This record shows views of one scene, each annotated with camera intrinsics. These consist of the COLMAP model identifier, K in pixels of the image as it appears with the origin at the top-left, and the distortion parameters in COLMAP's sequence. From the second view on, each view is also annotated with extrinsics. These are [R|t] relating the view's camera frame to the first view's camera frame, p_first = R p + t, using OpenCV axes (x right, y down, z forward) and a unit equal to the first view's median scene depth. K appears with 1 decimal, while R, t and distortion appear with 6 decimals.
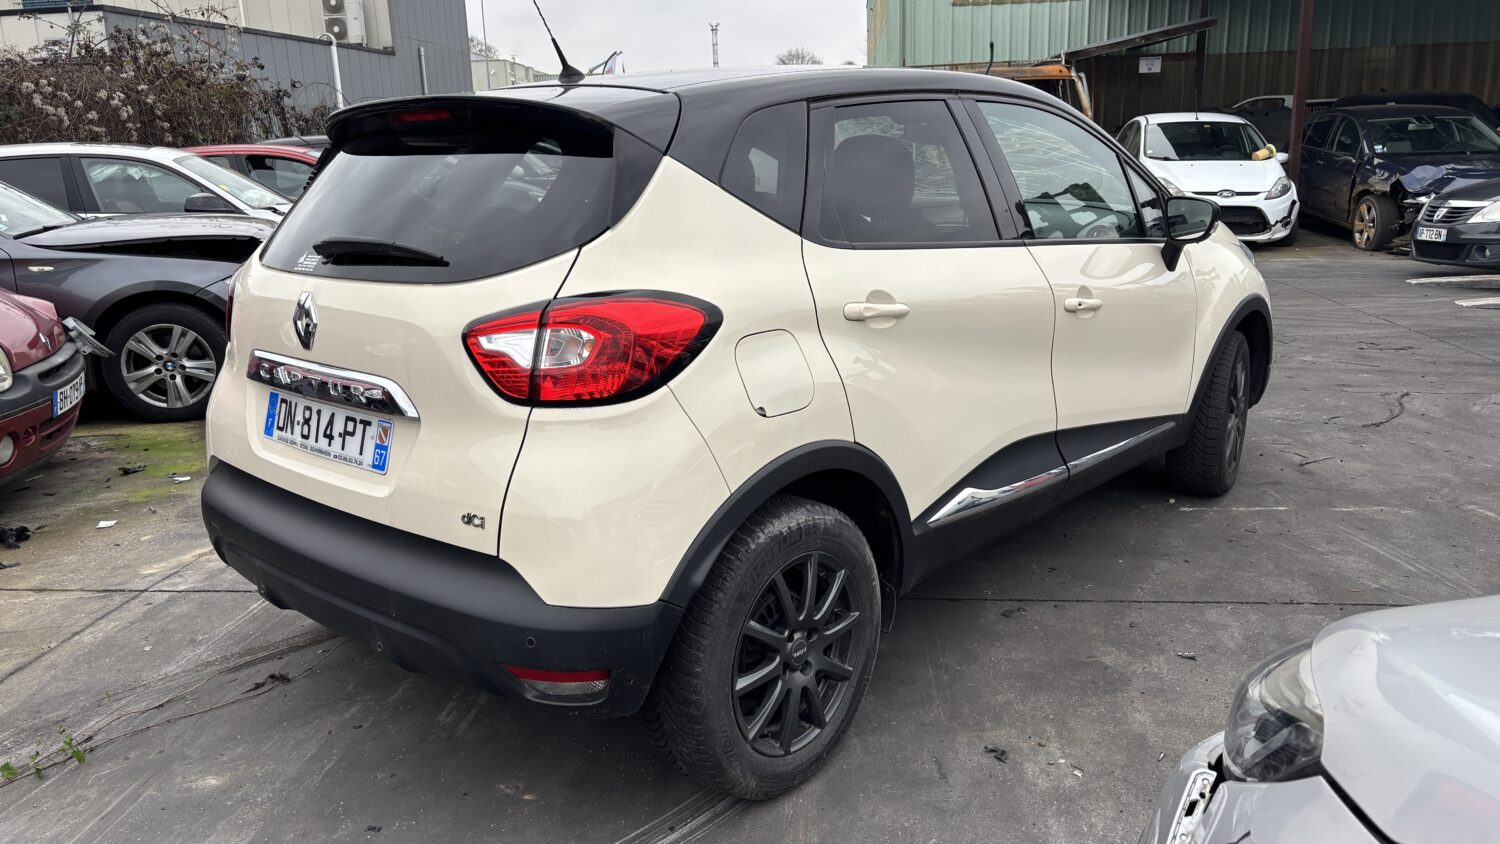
lens RADIAL K [[1091.8, 0, 745.0], [0, 1091.8, 424.9], [0, 0, 1]] dist [0.046367, -0.012639]
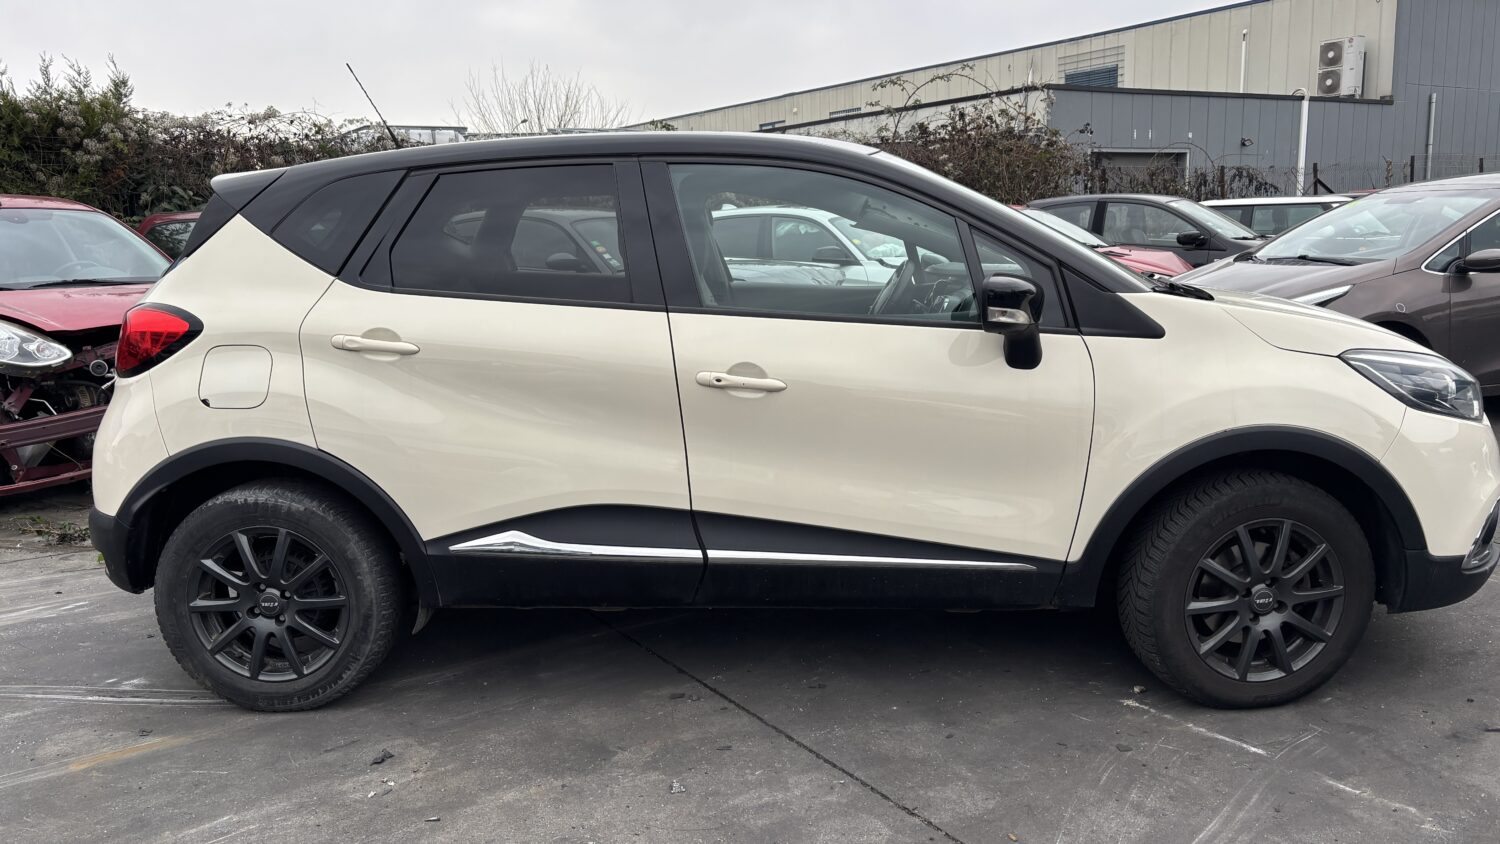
lens RADIAL K [[1091.8, 0, 741.8], [0, 1091.8, 419.0], [0, 0, 1]] dist [0.046367, -0.012639]
pose [[0.647208, 0.145567, -0.748286, 0.403921], [-0.186560, 0.981995, 0.029671, -0.042998], [0.739133, 0.120396, 0.662712, 0.165526]]
